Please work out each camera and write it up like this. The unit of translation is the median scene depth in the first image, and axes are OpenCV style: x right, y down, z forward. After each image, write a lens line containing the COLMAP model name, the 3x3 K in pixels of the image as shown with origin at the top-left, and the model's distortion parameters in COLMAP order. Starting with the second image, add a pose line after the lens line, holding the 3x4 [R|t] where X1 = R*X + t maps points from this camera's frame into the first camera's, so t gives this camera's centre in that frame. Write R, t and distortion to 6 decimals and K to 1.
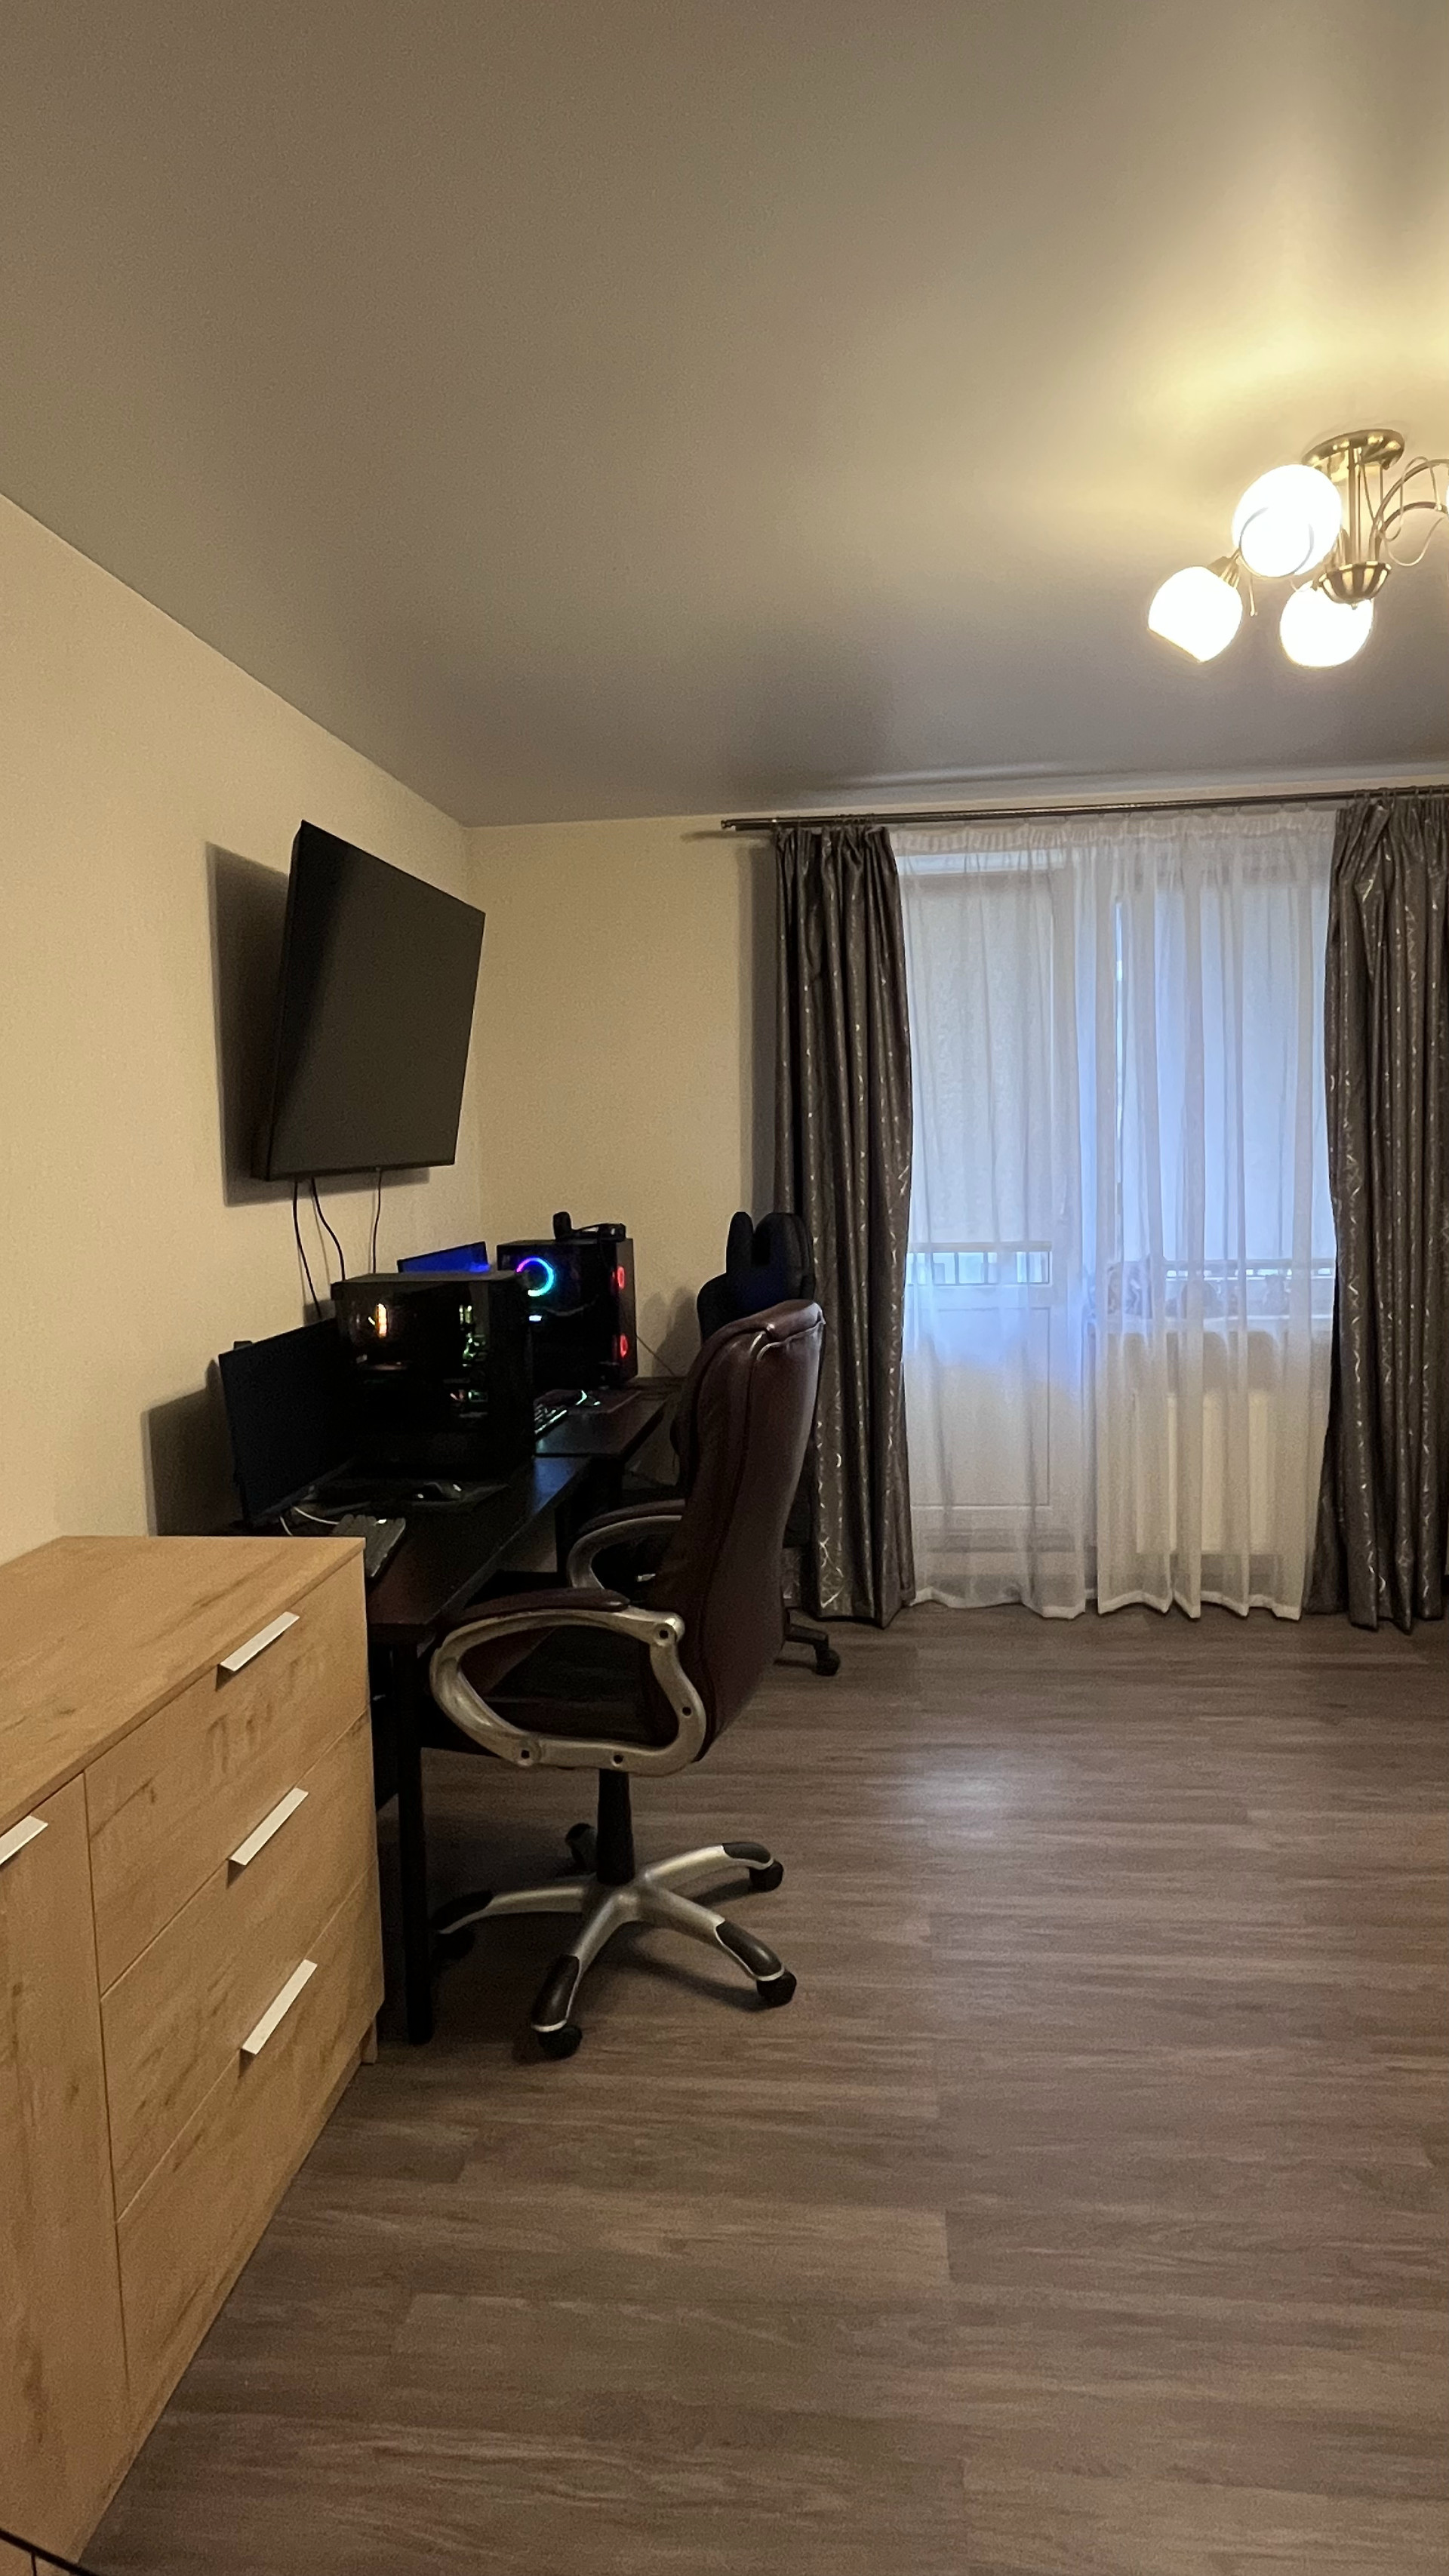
lens RADIAL K [[1422.6, 0, 727.1], [0, 1422.6, 1278.2], [0, 0, 1]] dist [-0.007903, -0.000666]
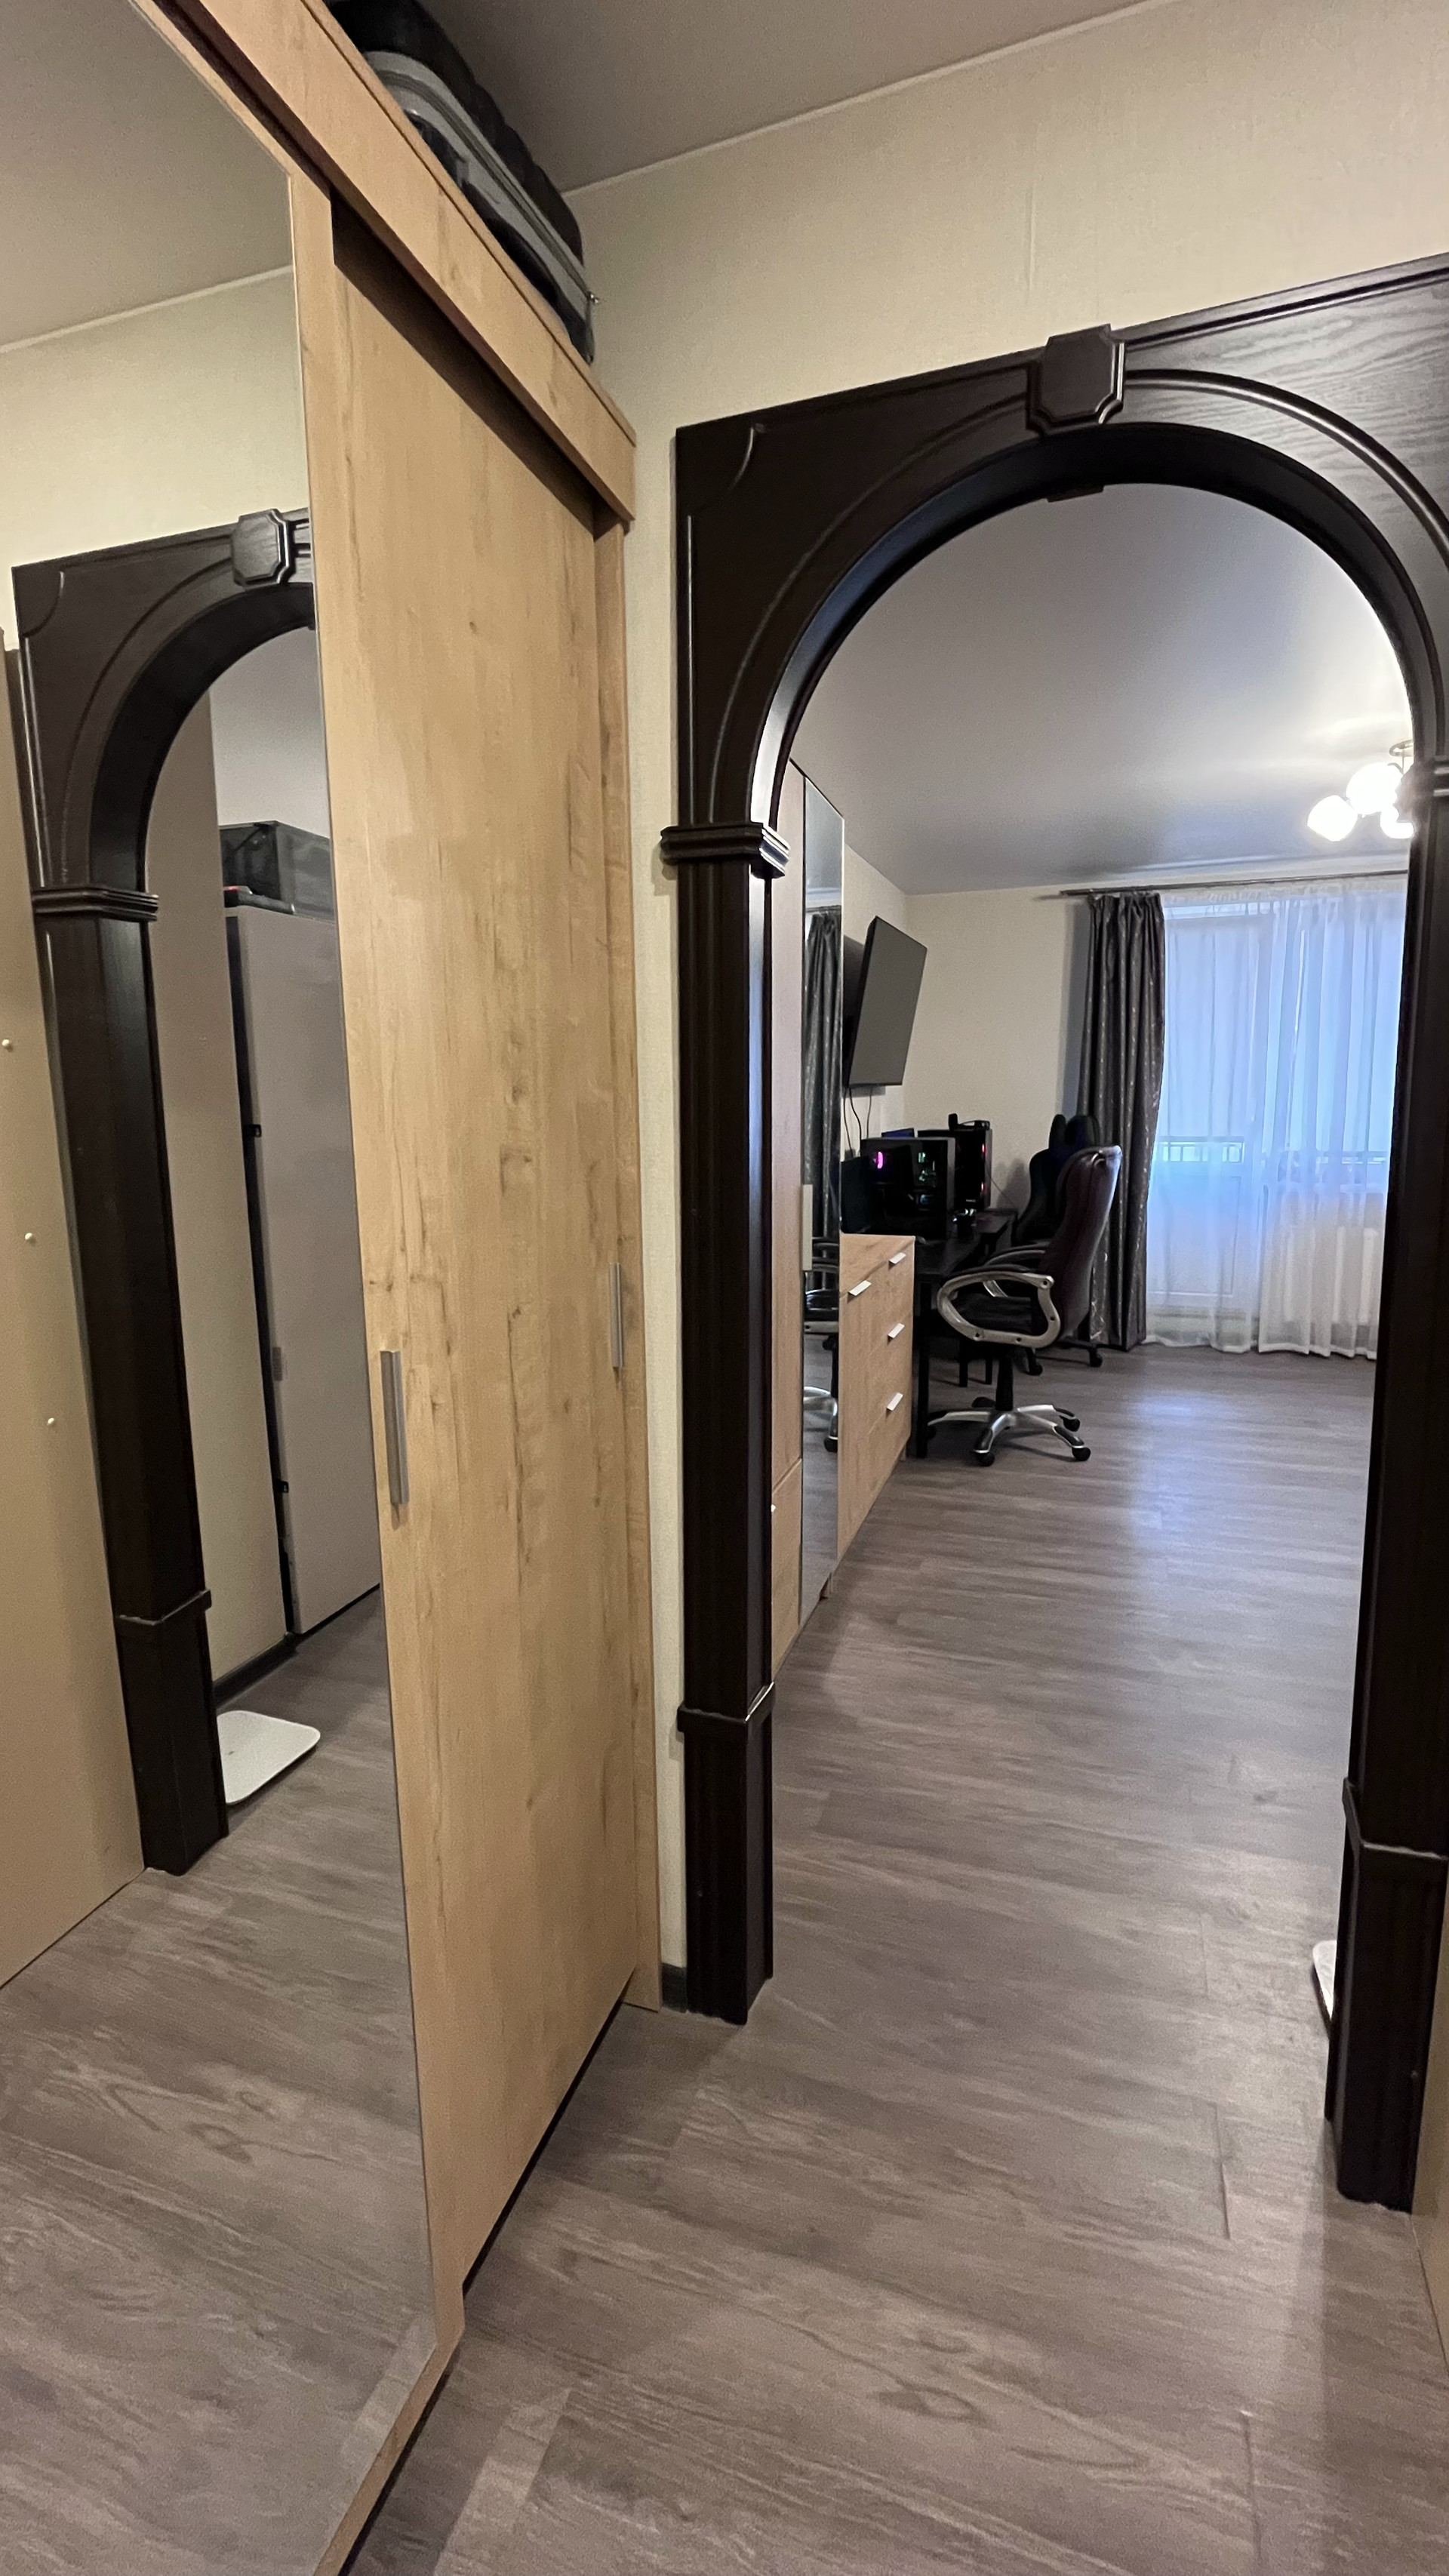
lens RADIAL K [[1082.9, 0, 732.6], [0, 1082.9, 1275.8], [0, 0, 1]] dist [-0.003760, -0.000371]
pose [[0.974270, 0.052072, -0.219288, -0.082596], [-0.034876, 0.996057, 0.081572, 0.060135], [0.222671, -0.071825, 0.972244, -0.442816]]
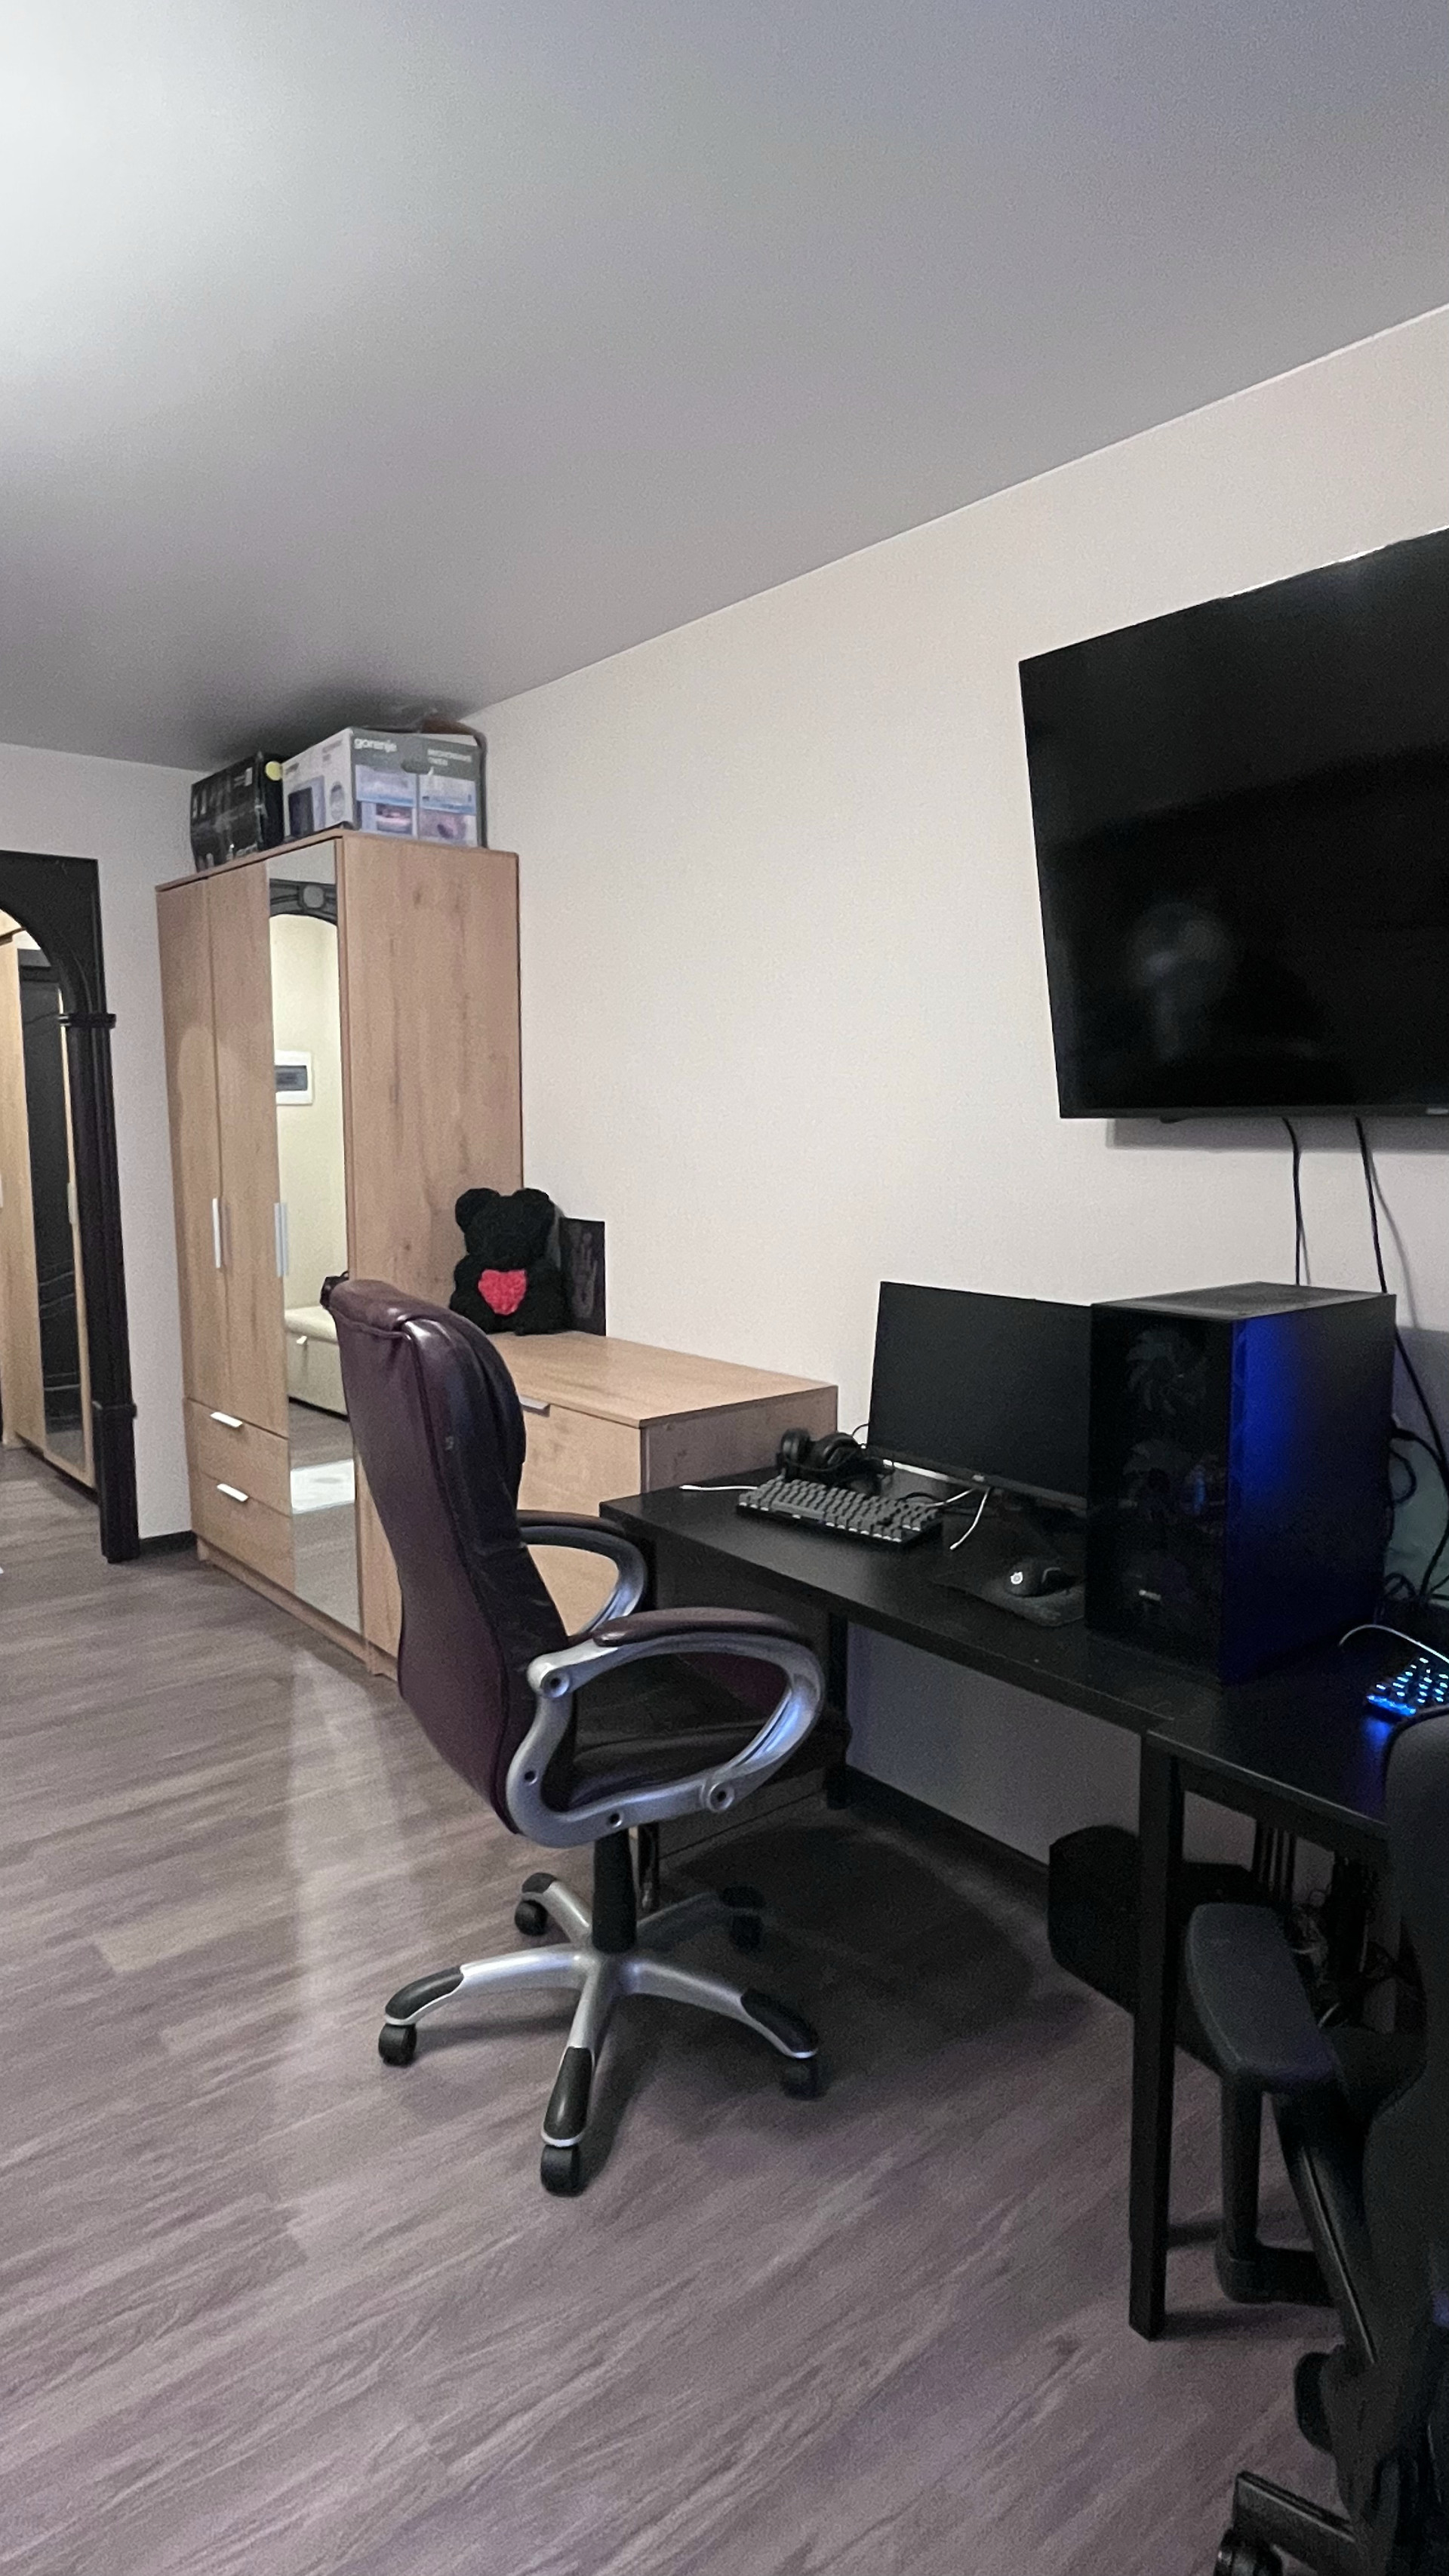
lens RADIAL K [[1422.6, 0, 727.1], [0, 1422.6, 1278.2], [0, 0, 1]] dist [-0.007903, -0.000666]
pose [[-0.691002, 0.118922, -0.713004, 0.276803], [-0.044238, 0.977568, 0.205922, -0.095246], [0.721498, 0.173834, -0.670240, 0.981410]]
